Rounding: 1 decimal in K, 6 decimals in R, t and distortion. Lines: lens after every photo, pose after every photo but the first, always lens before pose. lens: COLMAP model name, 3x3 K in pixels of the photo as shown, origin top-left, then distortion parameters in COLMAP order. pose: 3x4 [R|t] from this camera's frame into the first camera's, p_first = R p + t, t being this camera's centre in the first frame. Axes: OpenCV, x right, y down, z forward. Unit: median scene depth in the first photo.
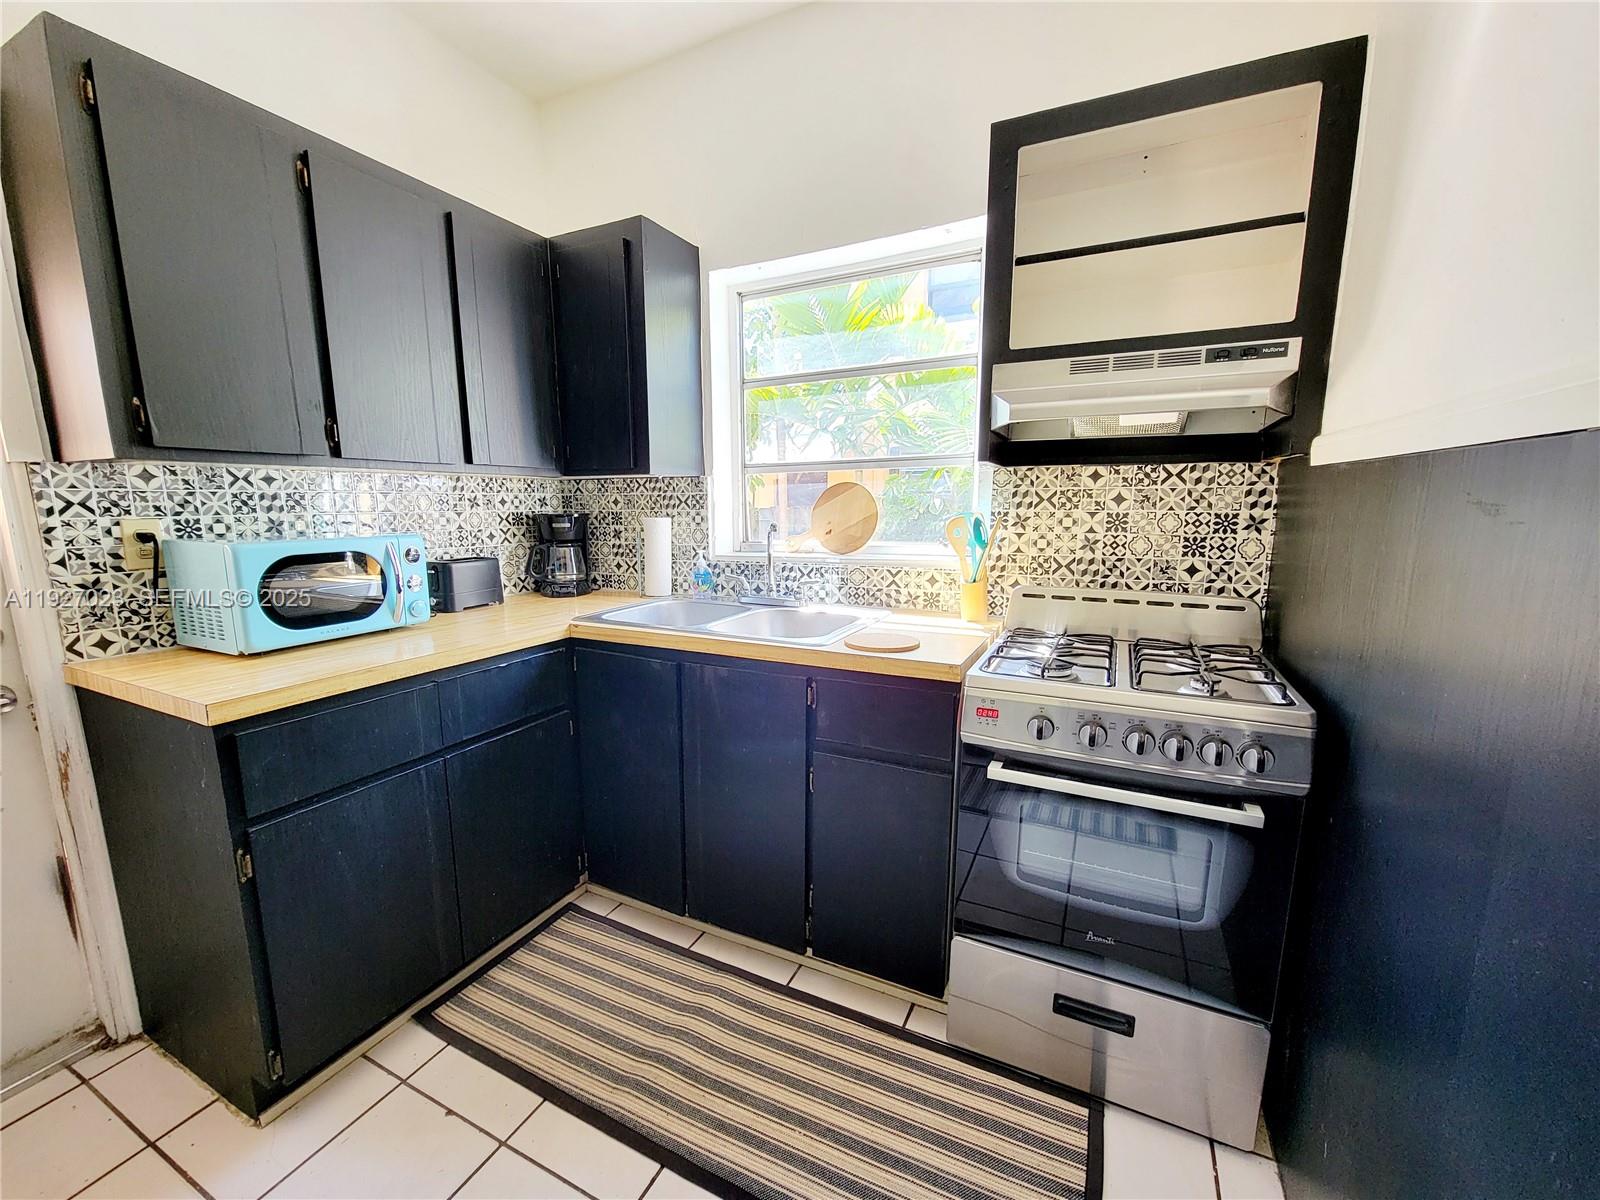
lens RADIAL K [[658.1, 0, 795.2], [0, 658.1, 610.3], [0, 0, 1]] dist [-0.008091, -0.000063]
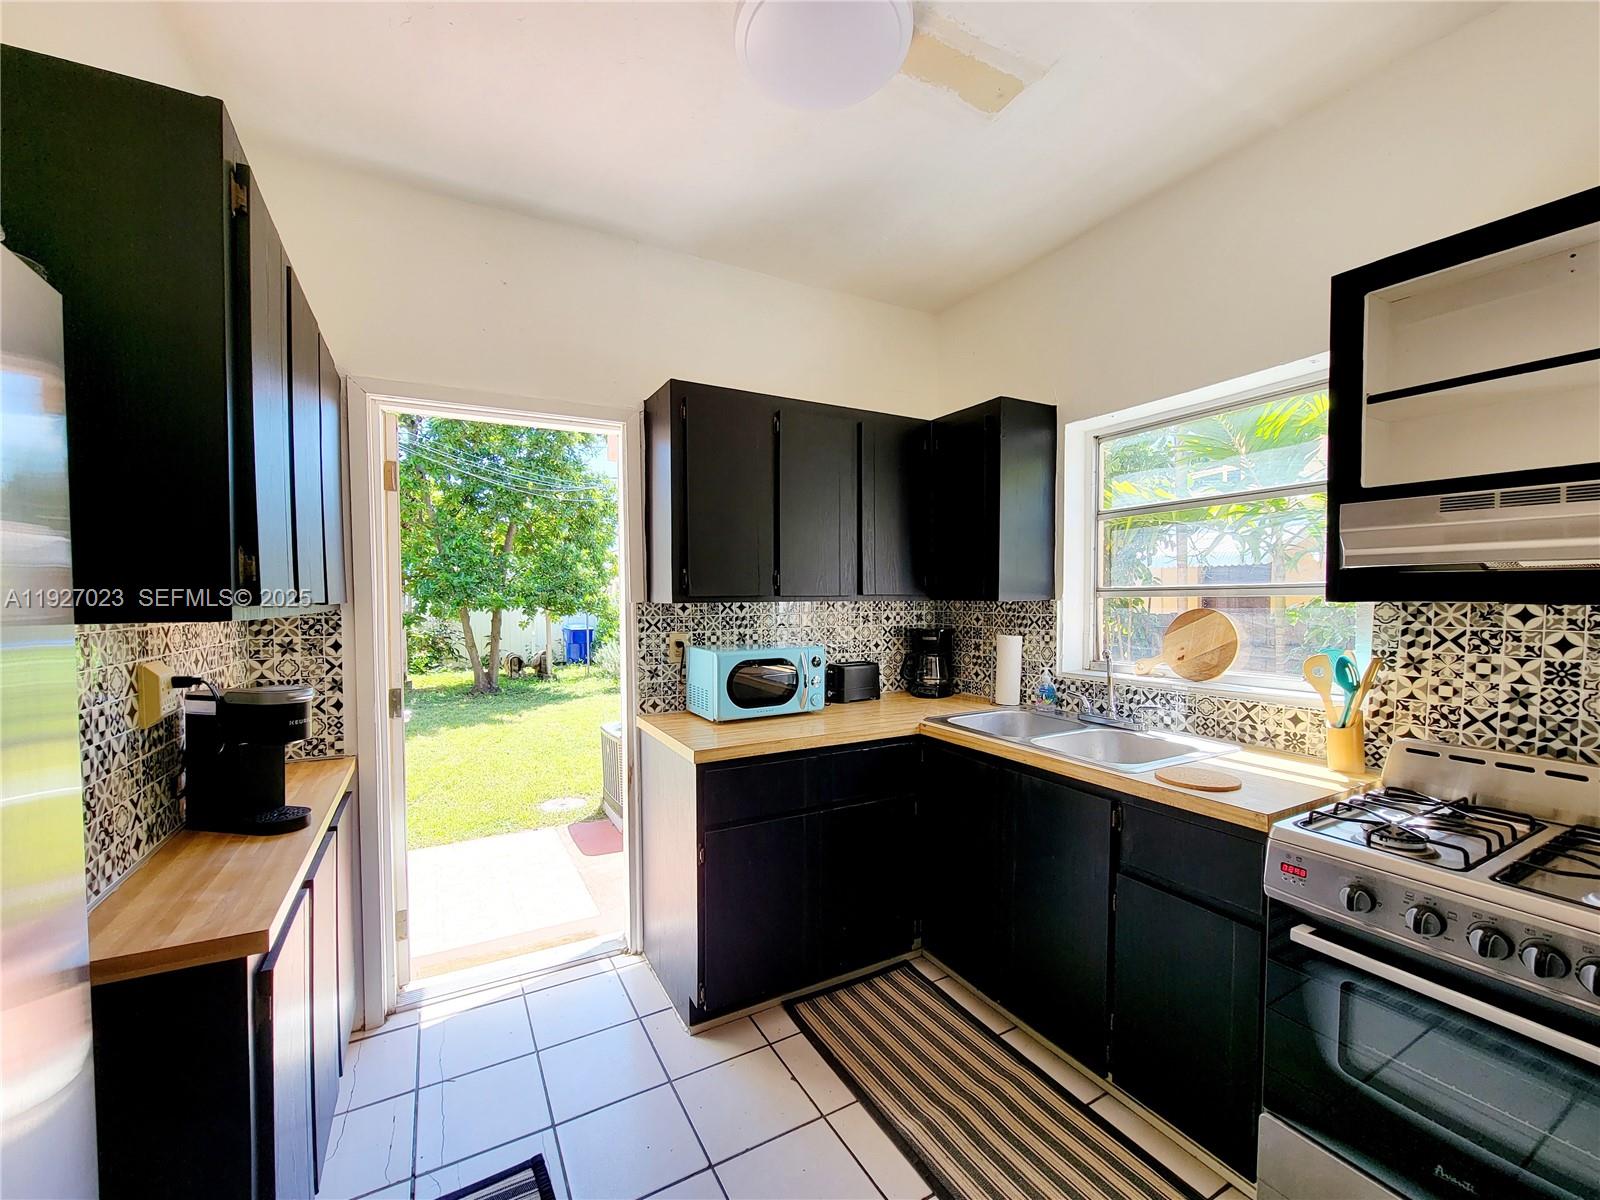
lens RADIAL K [[658.1, 0, 795.2], [0, 658.1, 610.3], [0, 0, 1]] dist [-0.008091, -0.000063]
pose [[0.823752, 0.019359, -0.566620, 0.158512], [-0.096480, 0.989626, -0.106451, -0.033945], [0.558681, 0.142357, 0.817074, -0.174591]]
